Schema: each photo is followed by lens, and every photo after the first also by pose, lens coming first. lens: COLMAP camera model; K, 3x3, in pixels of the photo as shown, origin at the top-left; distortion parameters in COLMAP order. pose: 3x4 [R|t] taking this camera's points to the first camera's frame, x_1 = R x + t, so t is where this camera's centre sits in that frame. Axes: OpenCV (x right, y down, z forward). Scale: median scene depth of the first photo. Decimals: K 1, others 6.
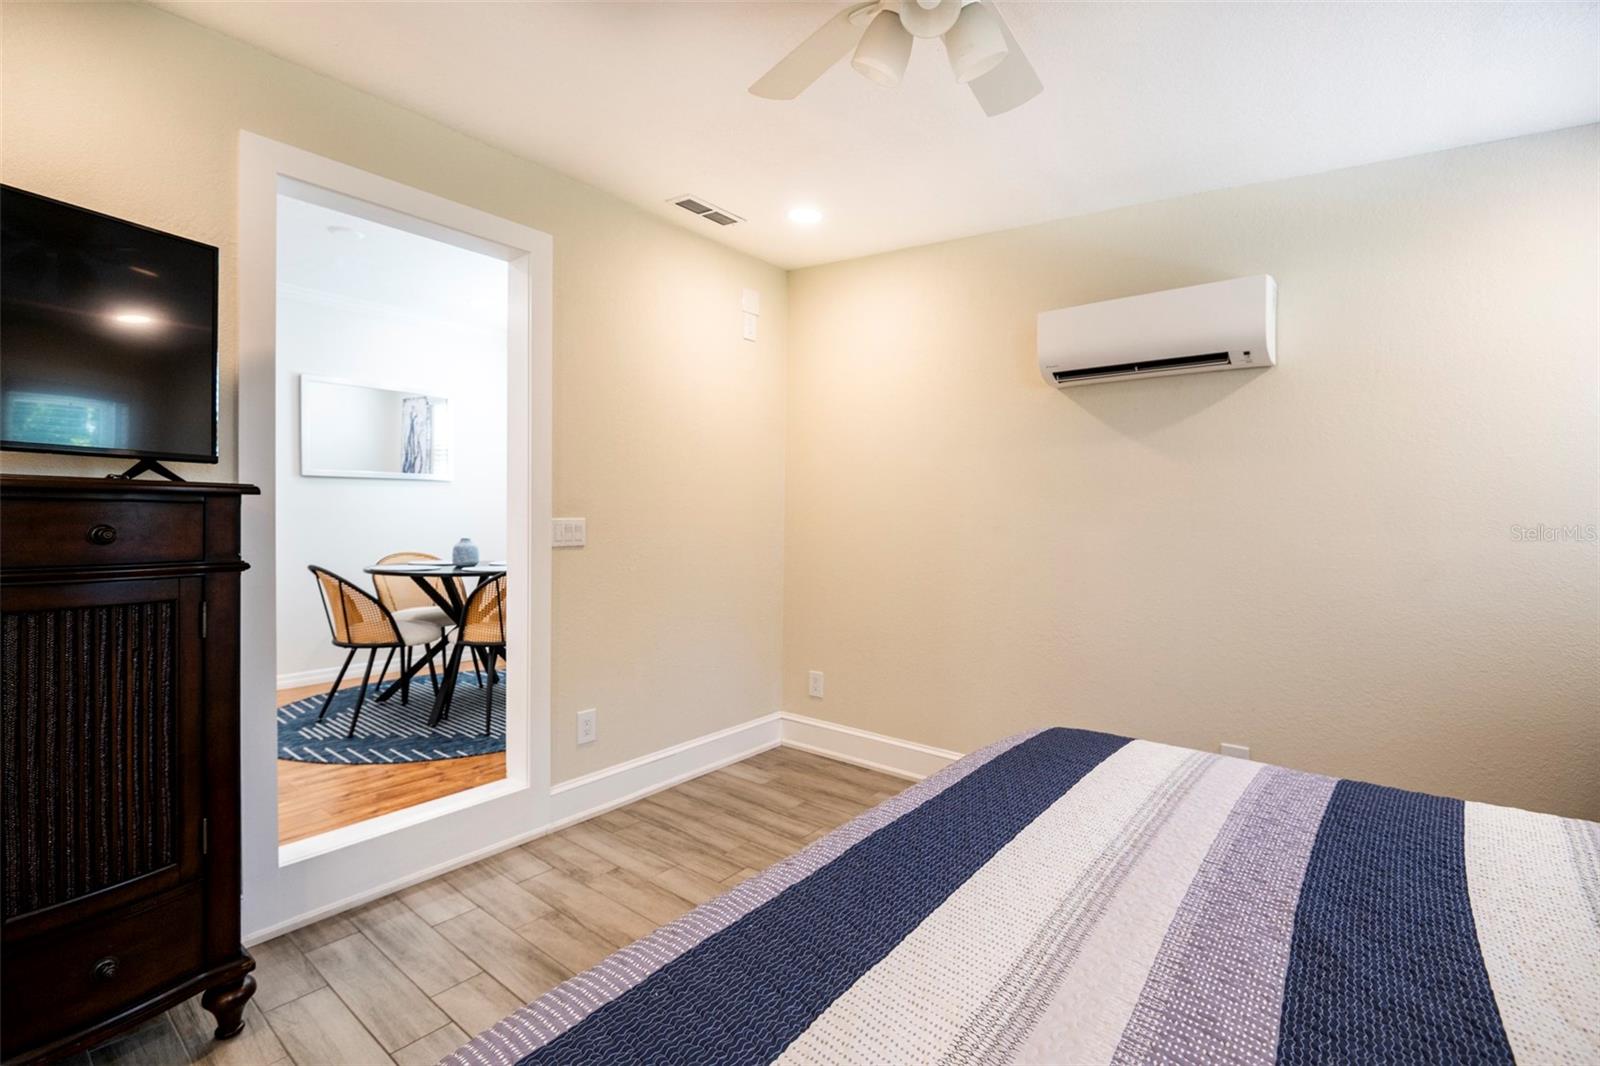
lens RADIAL K [[719.9, 0, 795.5], [0, 719.9, 524.5], [0, 0, 1]] dist [-0.000140, -0.007320]
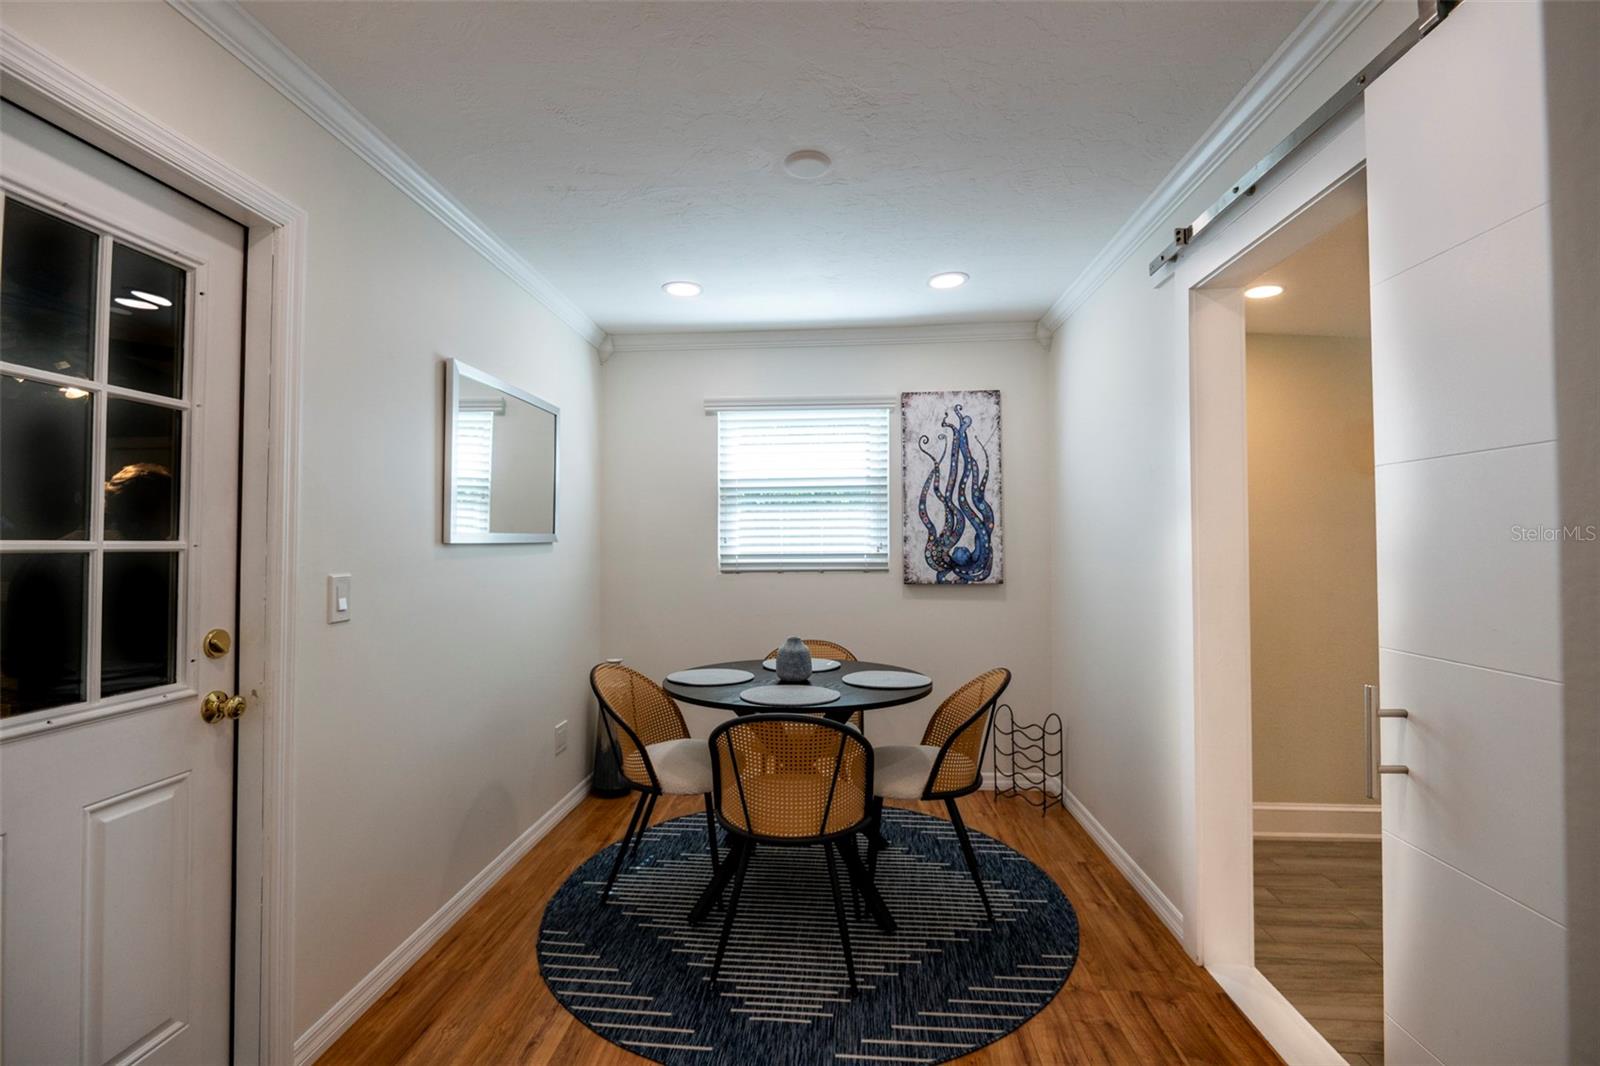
lens RADIAL K [[719.9, 0, 795.5], [0, 719.9, 524.5], [0, 0, 1]] dist [-0.000140, -0.007320]
pose [[0.816272, 0.011130, 0.577561, -1.161547], [0.008271, 0.999487, -0.030950, -0.093887], [-0.577609, 0.030040, 0.815761, 0.594244]]
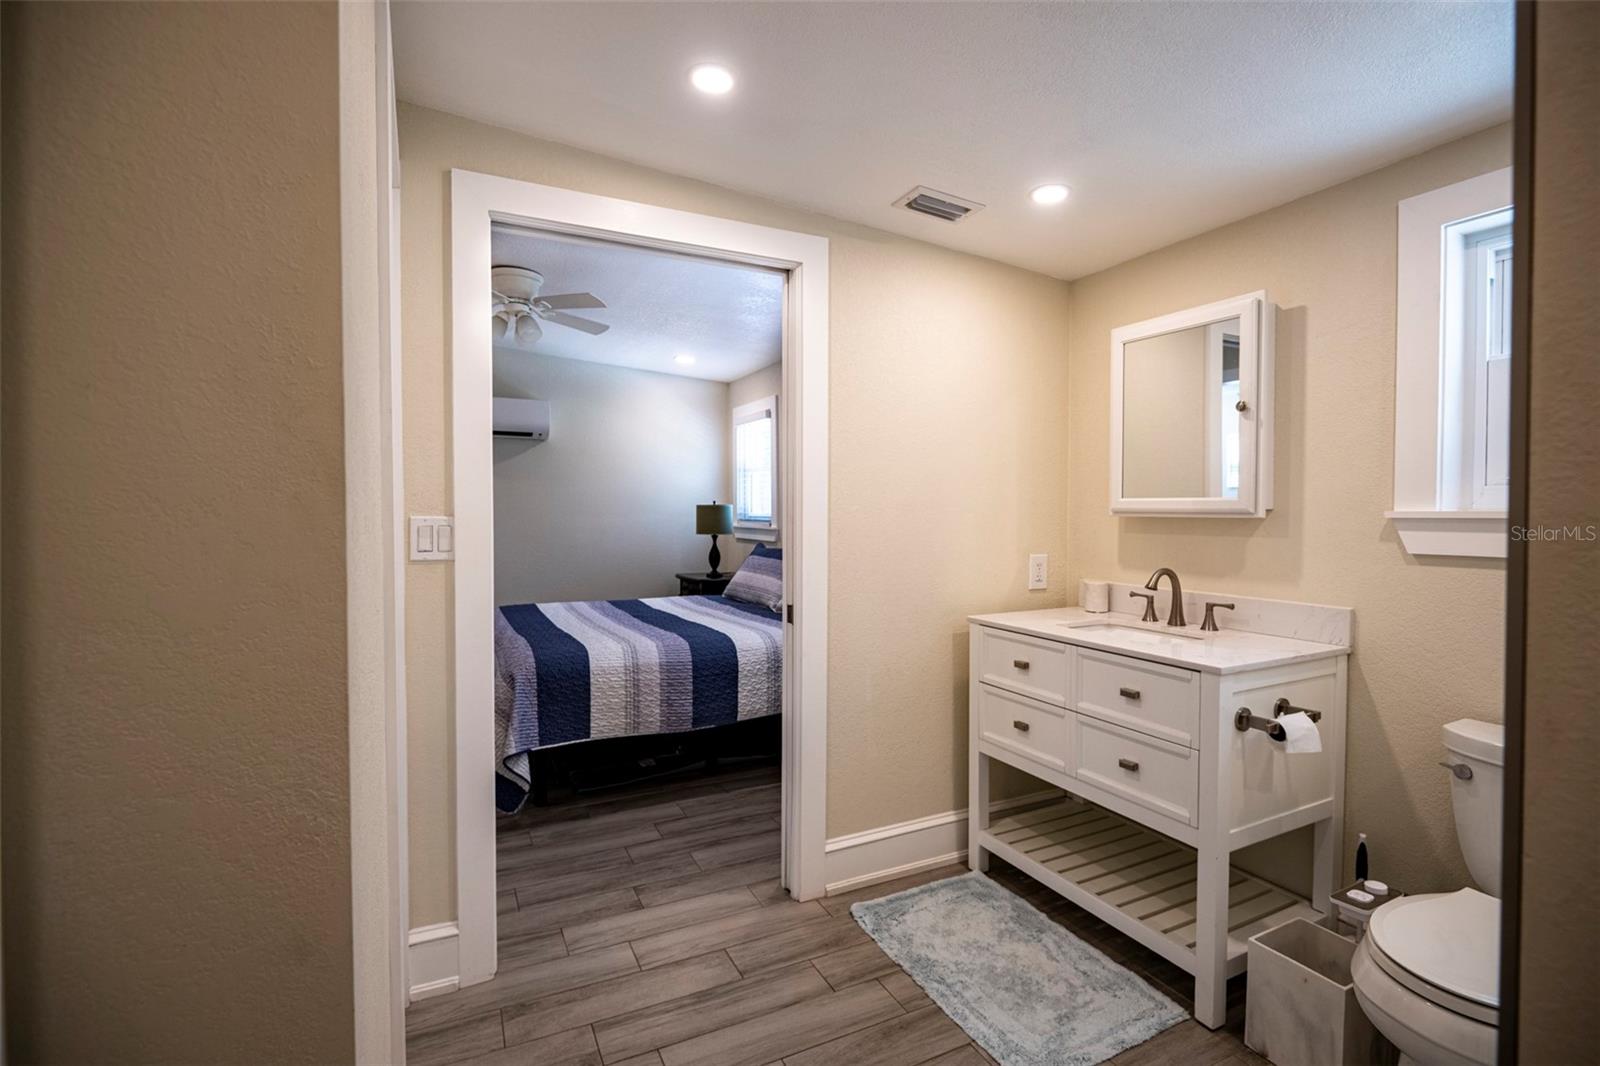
lens RADIAL K [[719.9, 0, 795.5], [0, 719.9, 524.5], [0, 0, 1]] dist [-0.000140, -0.007320]
pose [[0.416333, -0.020760, 0.908975, -0.869728], [0.013219, 0.999772, 0.016779, 0.006242], [-0.909116, 0.005030, 0.416513, -0.508966]]
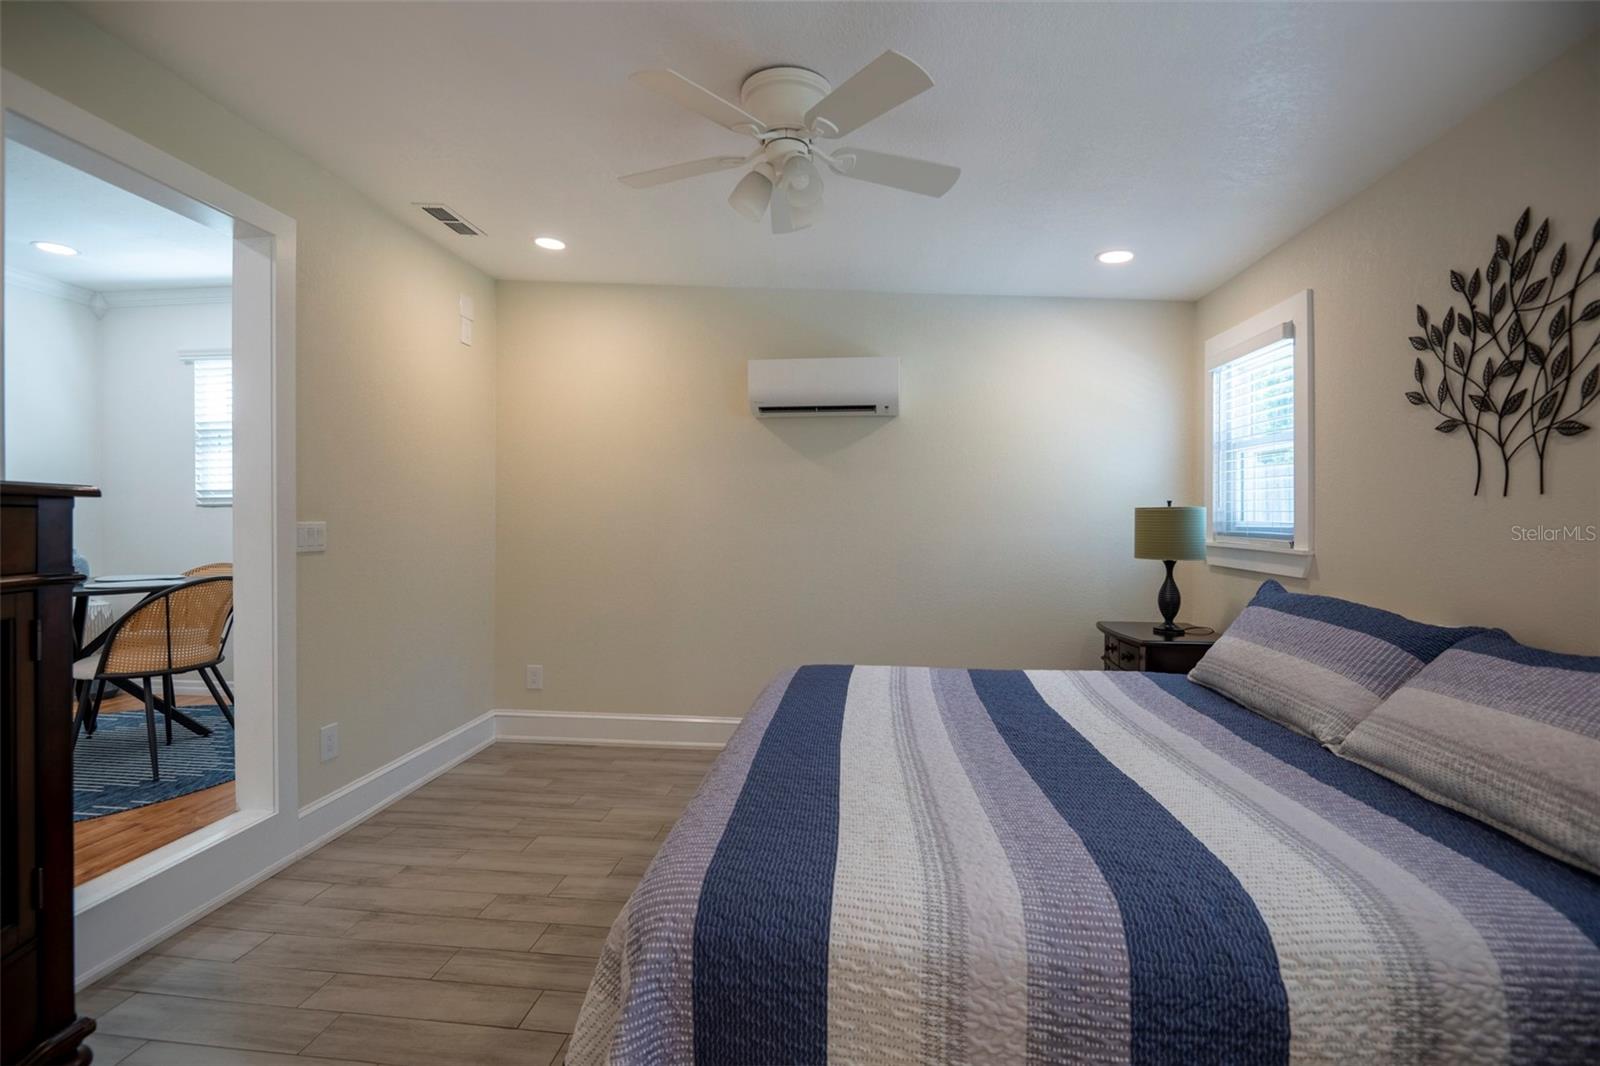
lens RADIAL K [[719.9, 0, 795.5], [0, 719.9, 524.5], [0, 0, 1]] dist [-0.000140, -0.007320]
pose [[0.841368, -0.010500, 0.540360, -0.286070], [0.011761, 0.999930, 0.001118, 0.001202], [-0.540334, 0.005415, 0.841433, -0.127917]]
